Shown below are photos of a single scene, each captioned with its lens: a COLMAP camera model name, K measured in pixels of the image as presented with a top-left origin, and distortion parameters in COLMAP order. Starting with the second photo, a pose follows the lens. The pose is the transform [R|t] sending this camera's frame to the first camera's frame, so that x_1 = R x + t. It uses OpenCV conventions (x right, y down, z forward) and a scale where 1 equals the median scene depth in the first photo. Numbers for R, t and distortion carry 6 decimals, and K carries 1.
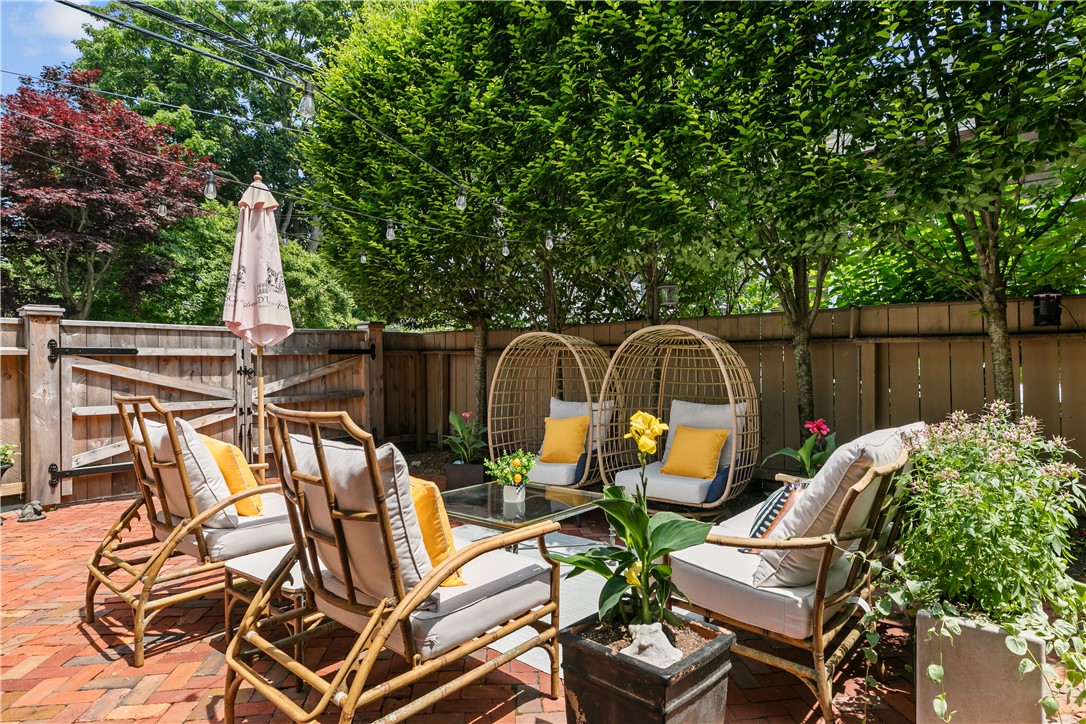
lens RADIAL K [[596.8, 0, 543.7], [0, 596.8, 364.7], [0, 0, 1]] dist [0.008377, -0.000923]
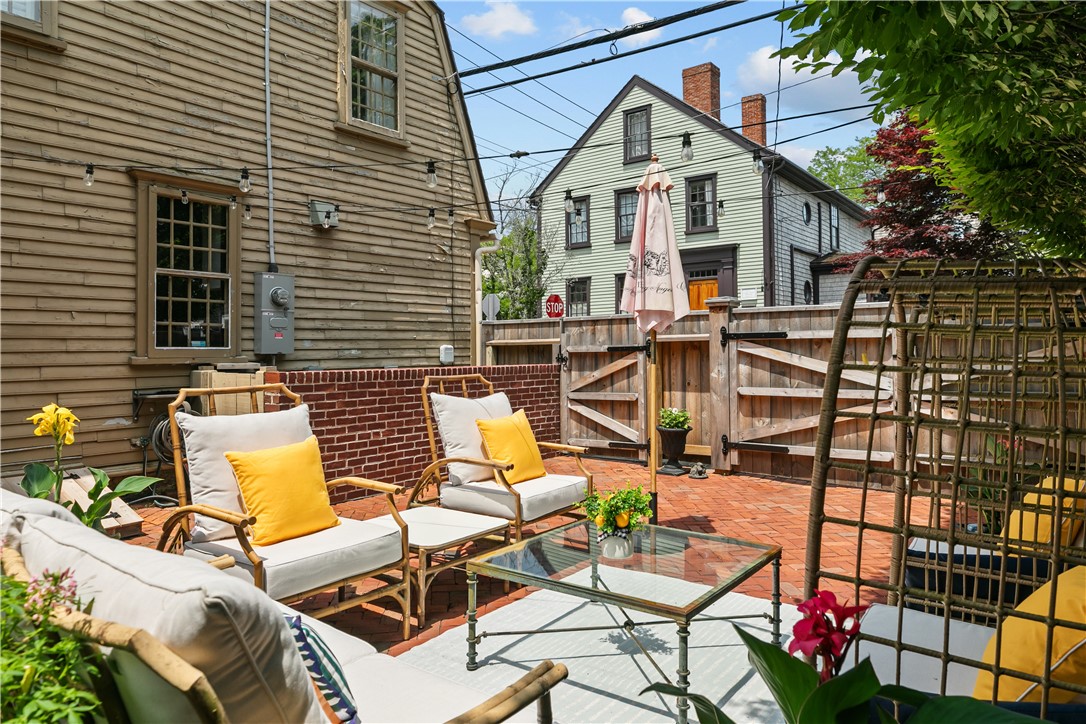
lens RADIAL K [[716.3, 0, 539.0], [0, 716.3, 344.0], [0, 0, 1]] dist [0.006753, -0.000082]
pose [[0.052679, -0.001392, -0.998611, 0.534213], [0.007476, 0.999972, -0.001000, -0.009928], [0.998584, -0.007413, 0.052687, 0.574256]]
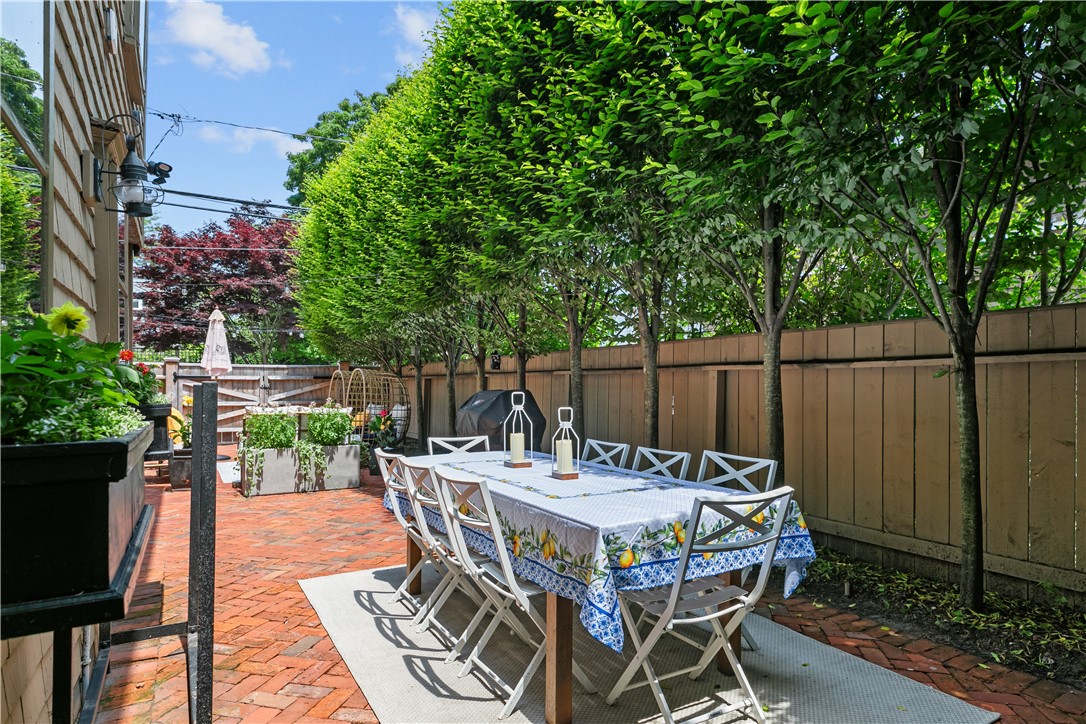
lens RADIAL K [[596.8, 0, 546.8], [0, 596.8, 385.3], [0, 0, 1]] dist [0.008377, -0.000923]
pose [[0.945043, 0.013097, -0.326685, 1.271522], [-0.013848, 0.999904, 0.000028, -0.011321], [0.326654, 0.004498, 0.945133, -0.697162]]
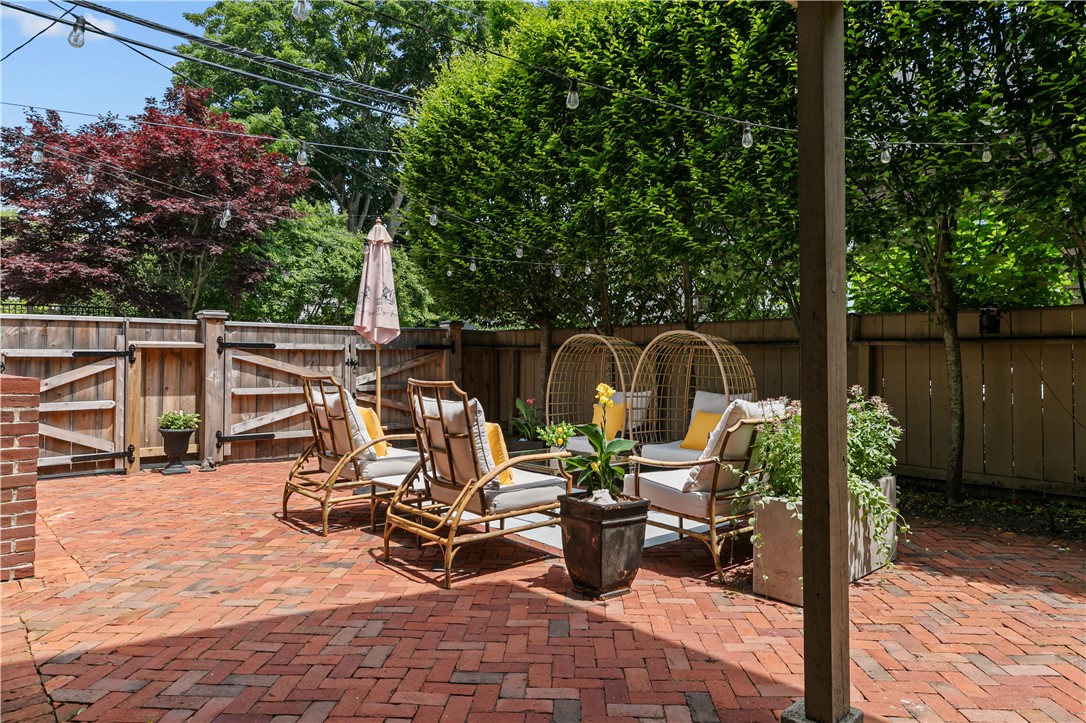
lens RADIAL K [[678.9, 0, 540.5], [0, 678.9, 354.7], [0, 0, 1]] dist [0.008394, 0.002903]
pose [[0.990481, 0.011587, -0.137158, 0.084135], [-0.012914, 0.999878, -0.008789, 0.002254], [0.137040, 0.010477, 0.990510, -0.383422]]
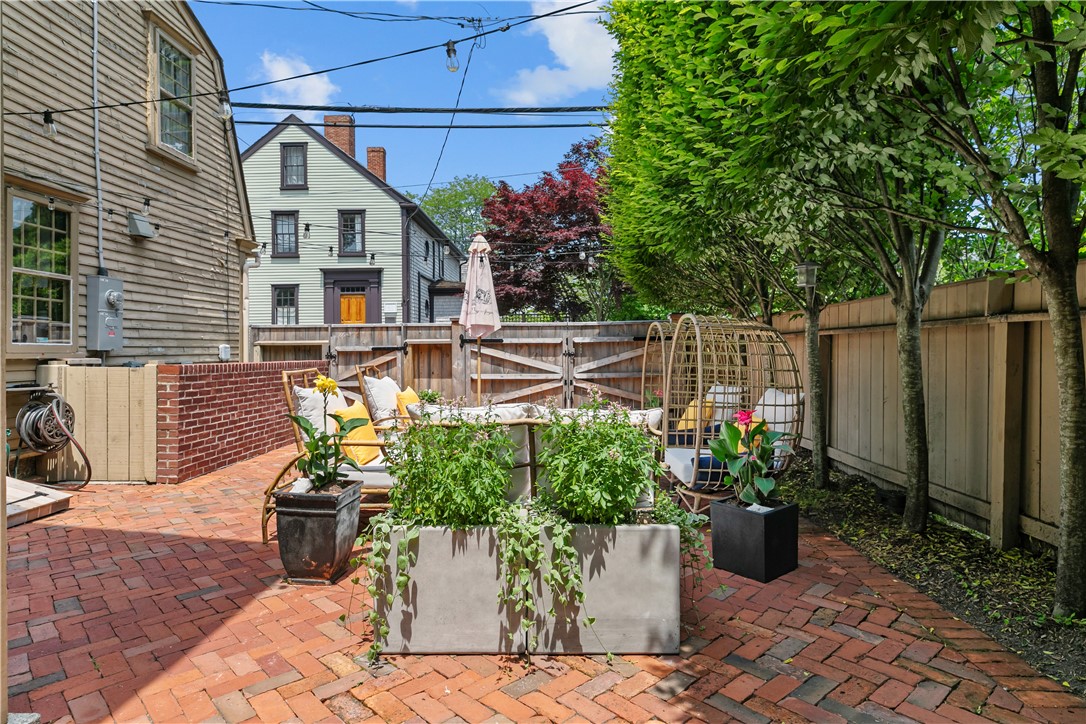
lens RADIAL K [[596.8, 0, 554.7], [0, 596.8, 354.6], [0, 0, 1]] dist [0.008377, -0.000923]
pose [[0.629947, 0.011505, -0.776553, 0.700597], [-0.002698, 0.999917, 0.012625, -0.006071], [0.776634, -0.005858, 0.629925, 0.116302]]
